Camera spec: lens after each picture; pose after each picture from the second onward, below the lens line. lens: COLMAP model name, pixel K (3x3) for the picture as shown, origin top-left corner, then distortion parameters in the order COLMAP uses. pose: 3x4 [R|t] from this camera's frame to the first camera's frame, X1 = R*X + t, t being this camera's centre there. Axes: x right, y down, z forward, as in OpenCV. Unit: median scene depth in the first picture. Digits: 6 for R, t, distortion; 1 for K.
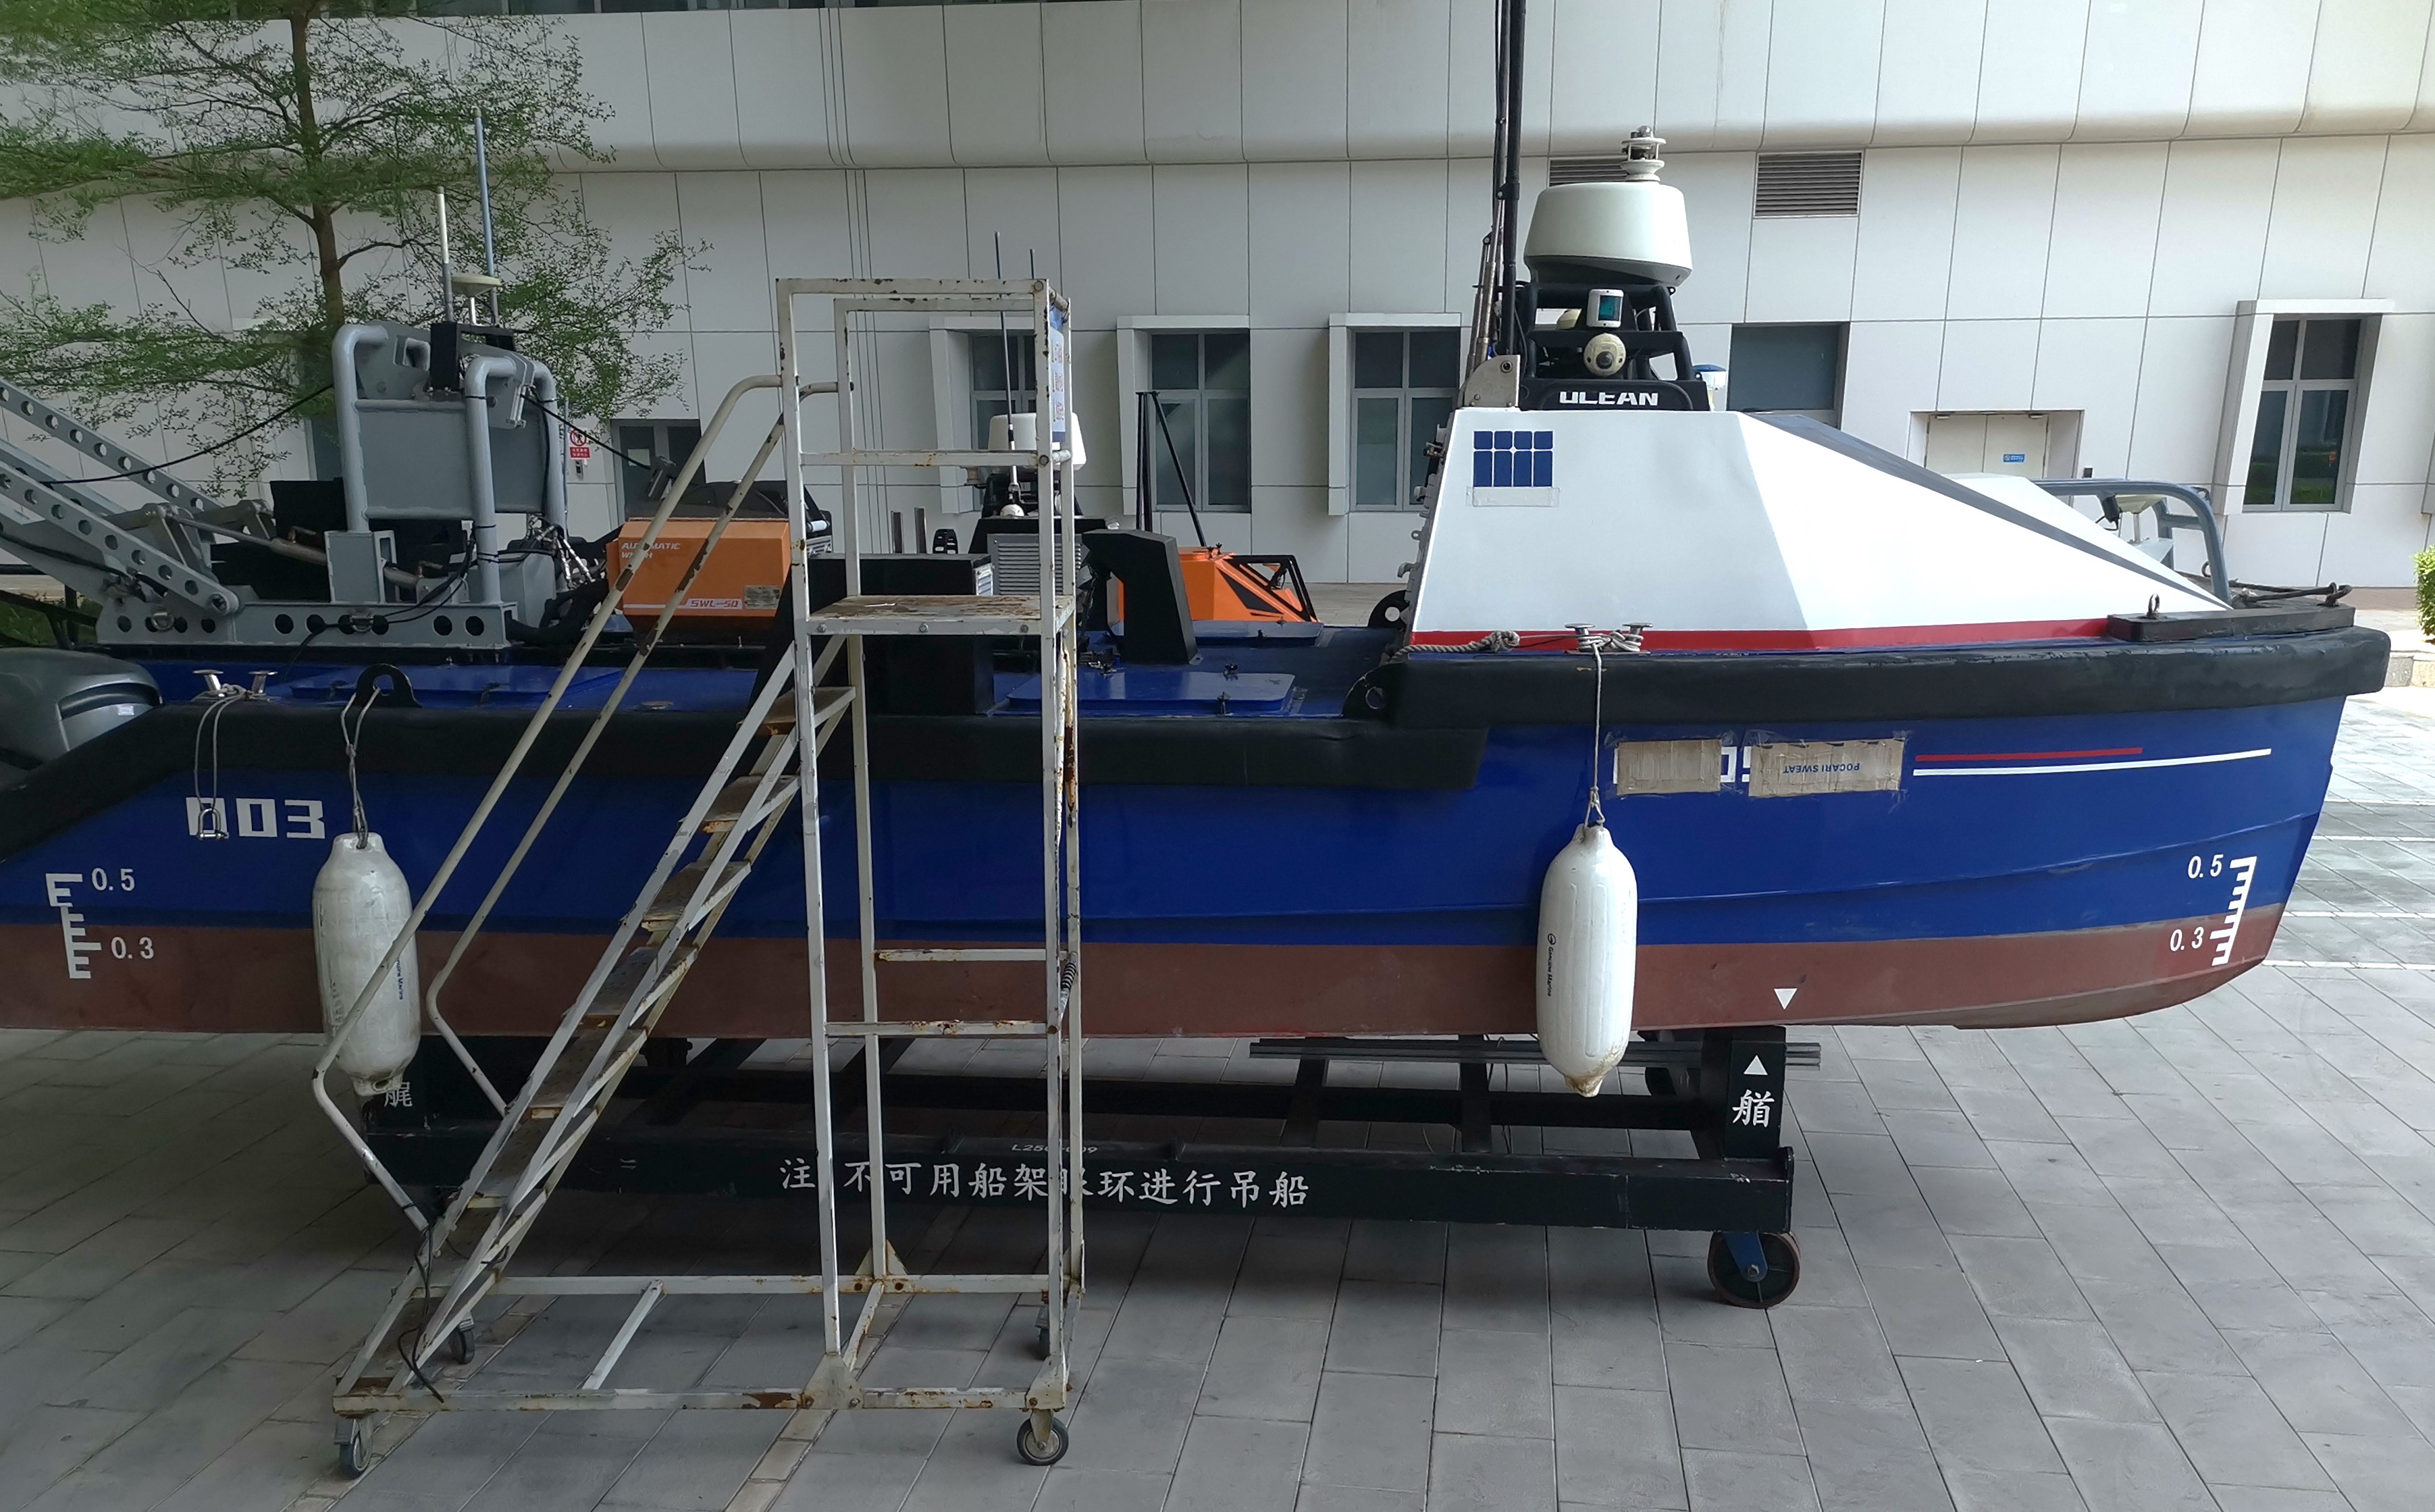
lens RADIAL K [[2146.2, 0, 1222.3], [0, 2146.2, 923.7], [0, 0, 1]] dist [0.036191, -0.001300]
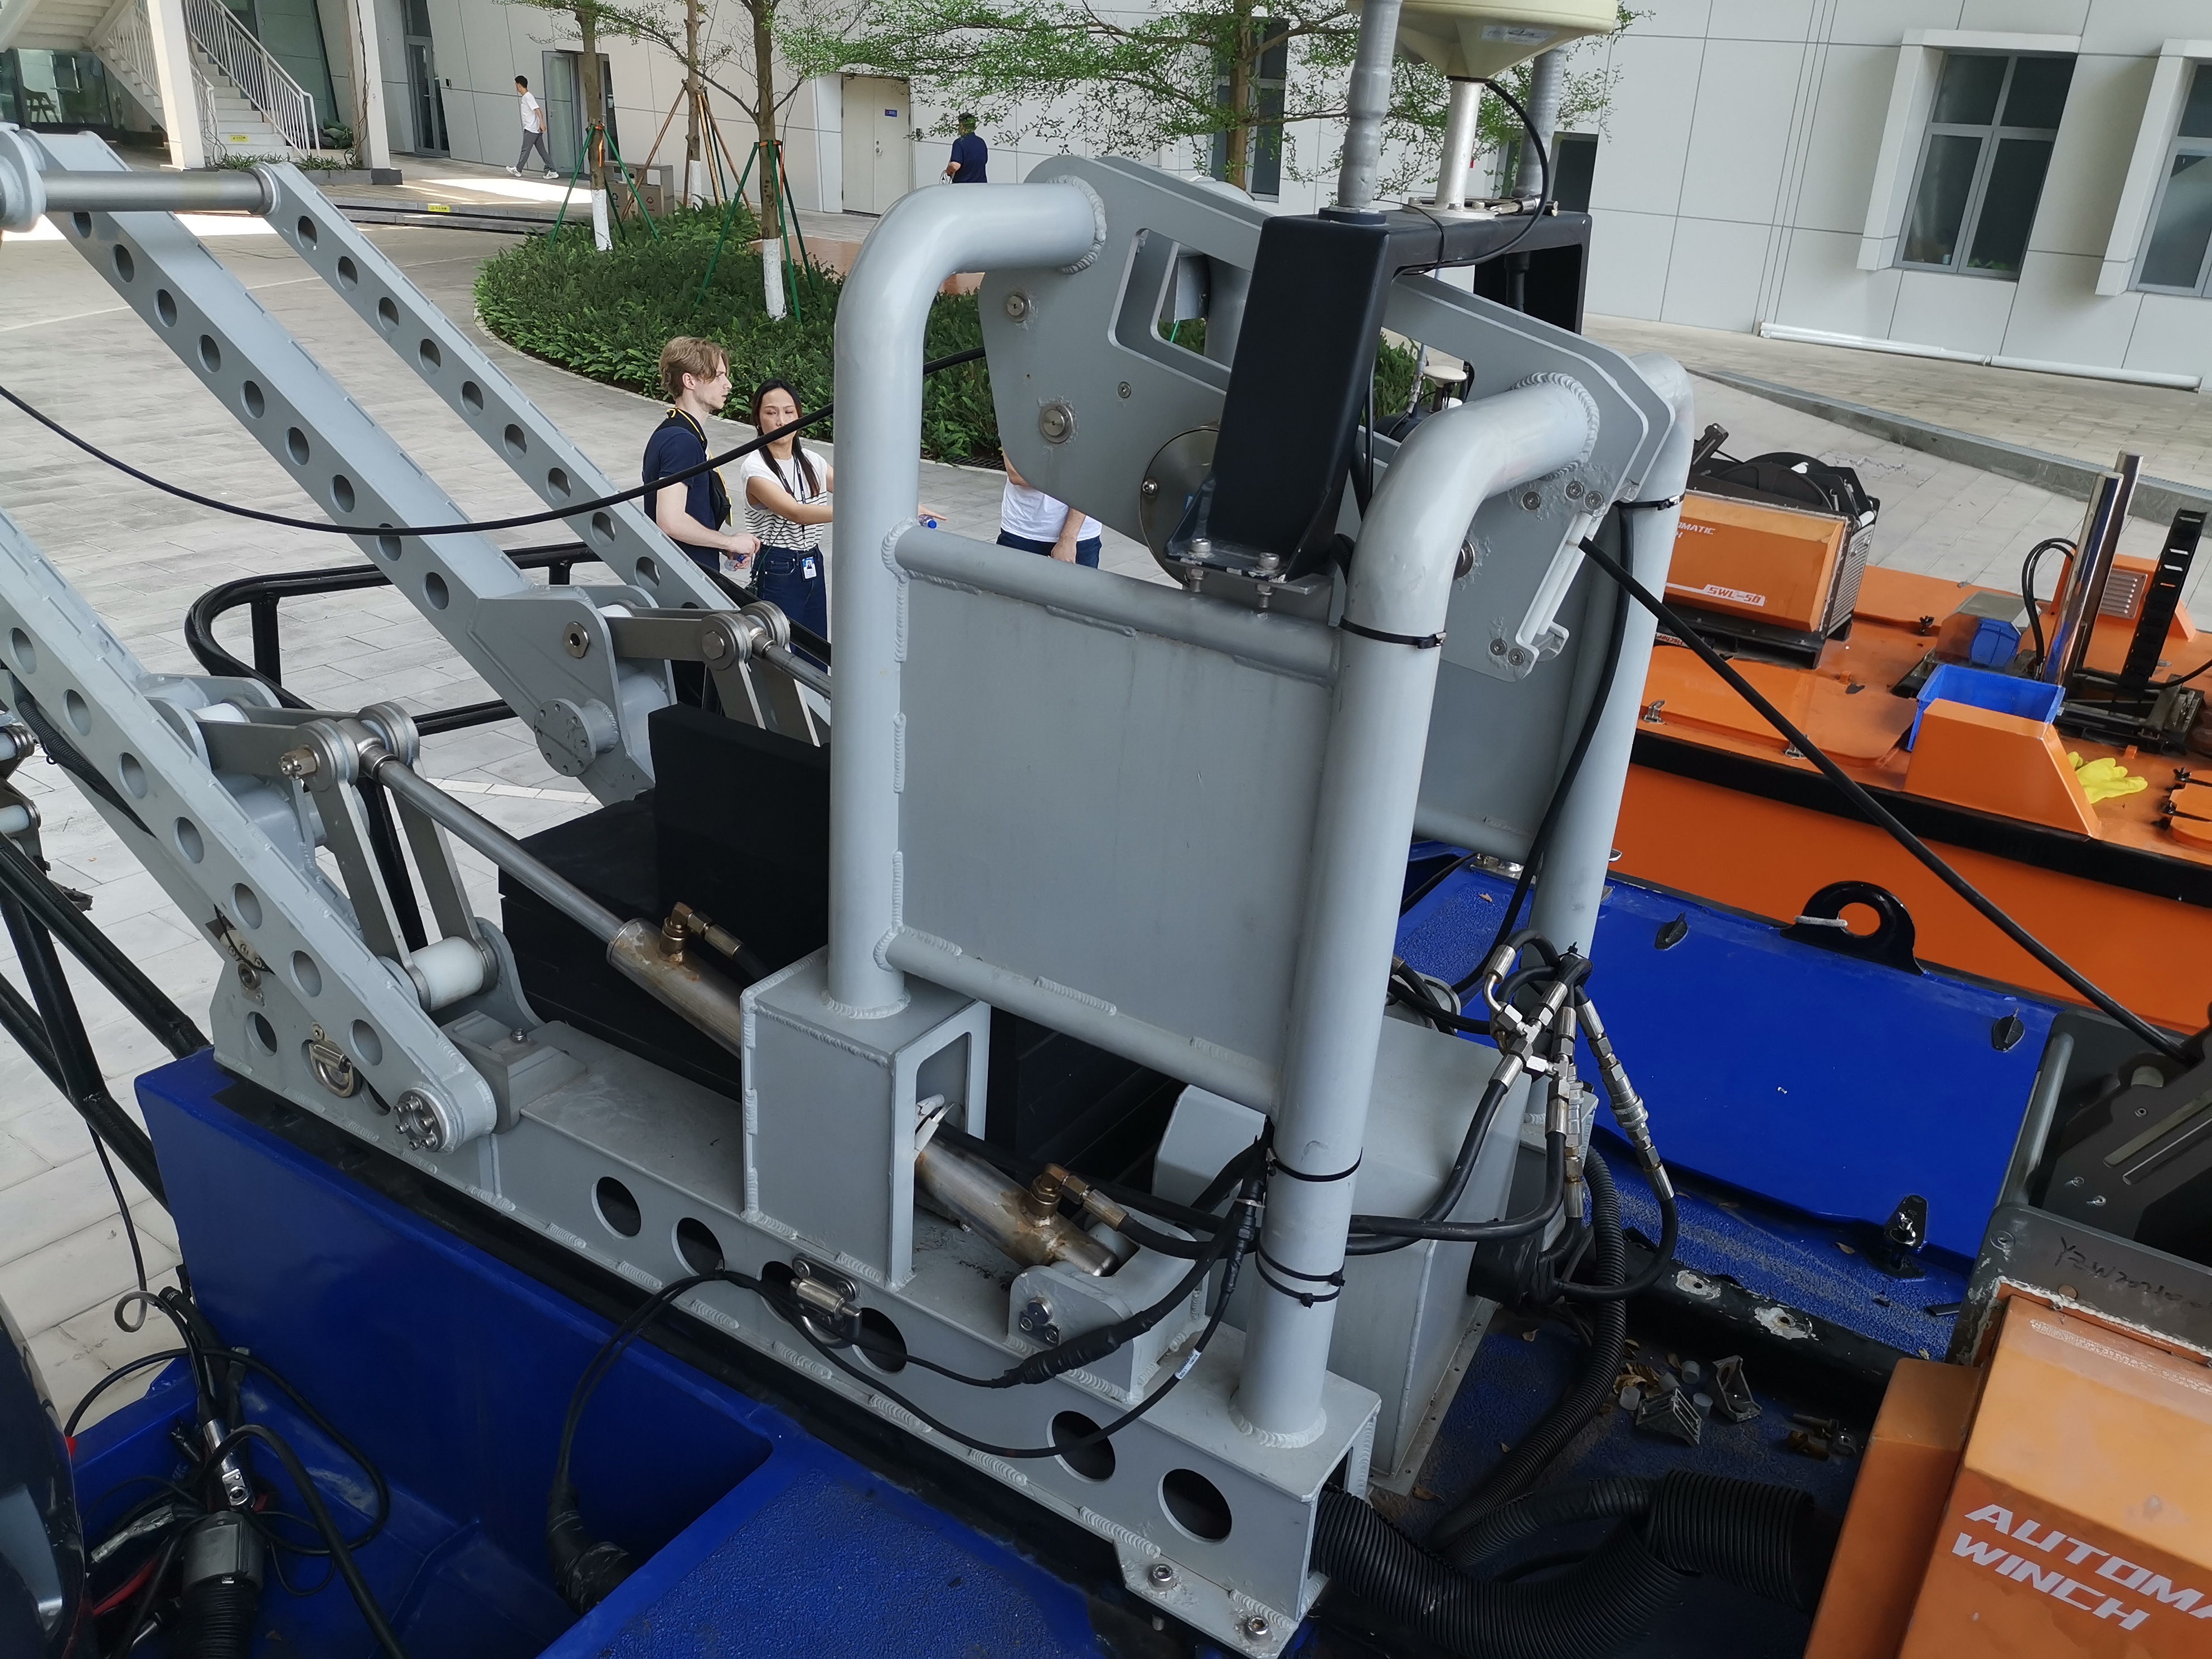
lens RADIAL K [[1725.2, 0, 1106.0], [0, 1725.2, 829.5], [0, 0, 1]] dist [0.043441, 0.001878]
pose [[0.892985, 0.235992, -0.383257, -0.297990], [-0.169198, 0.965072, 0.200018, -0.248350], [0.417073, -0.113767, 0.901724, 0.825531]]
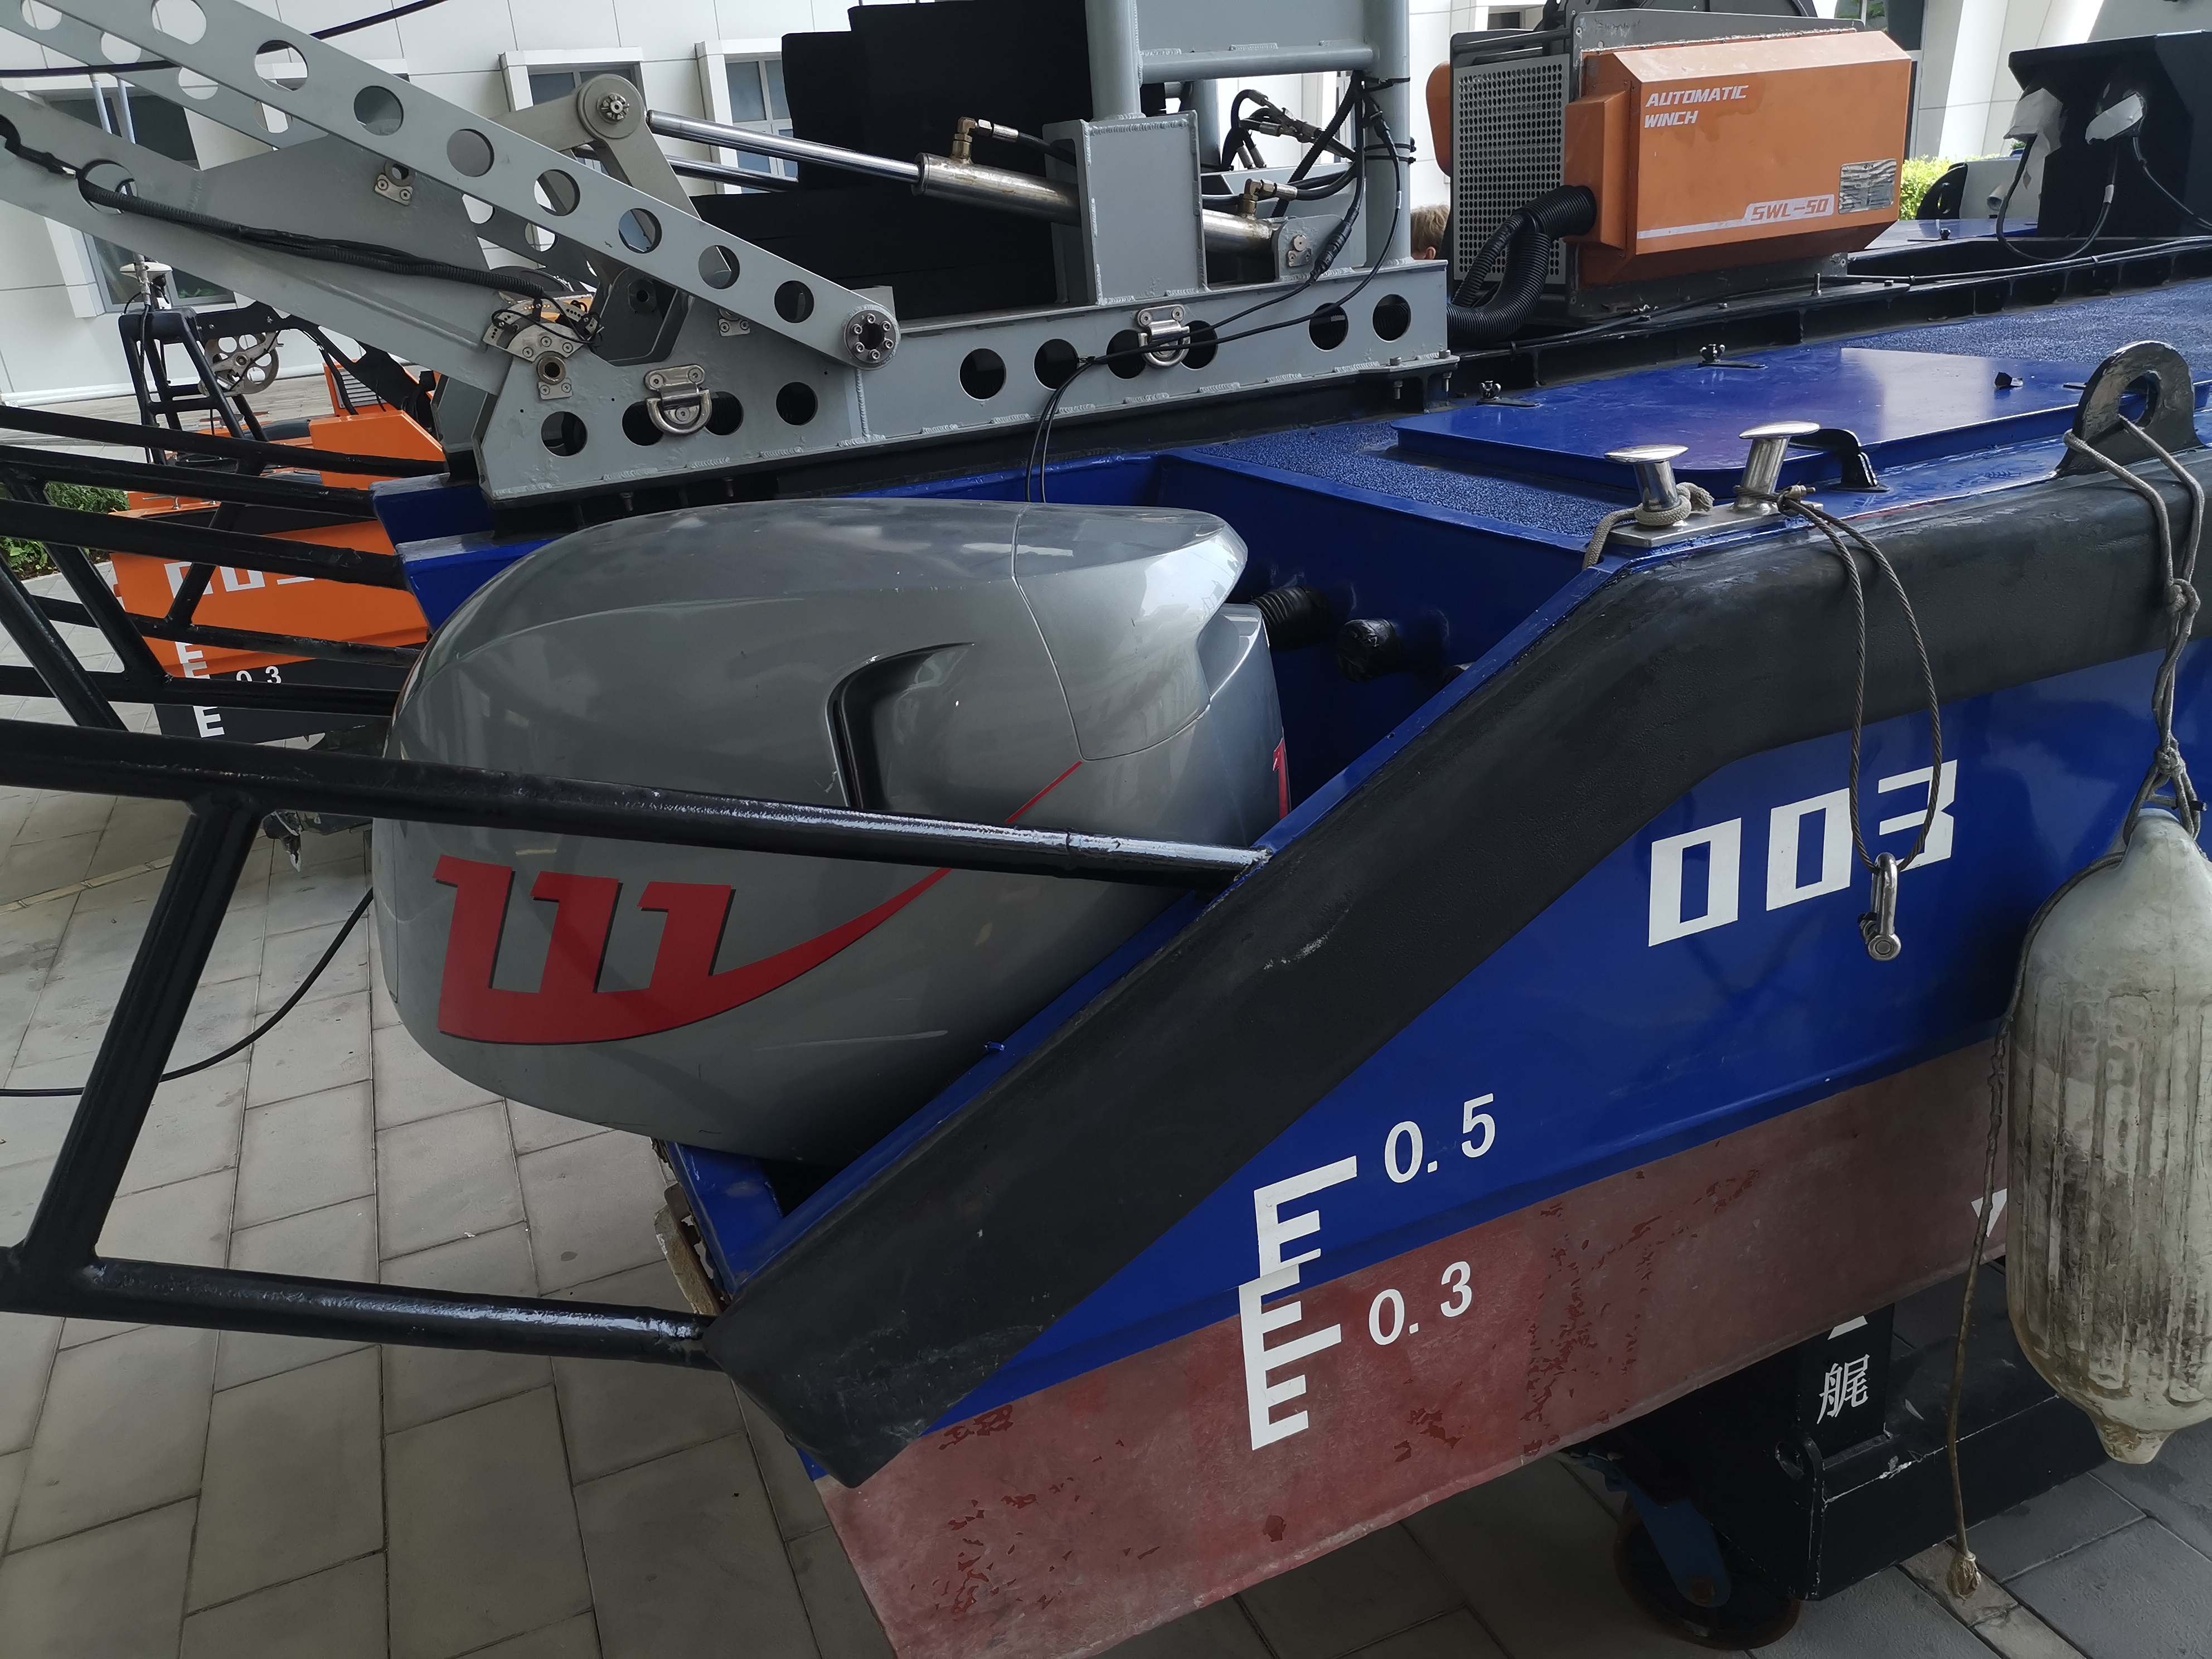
lens RADIAL K [[1725.2, 0, 1106.0], [0, 1725.2, 829.5], [0, 0, 1]] dist [0.043441, 0.001878]
pose [[0.860637, -0.247233, 0.445174, -0.583485], [0.195183, 0.967621, 0.160040, -0.103970], [-0.470327, -0.050845, 0.881026, 0.702499]]
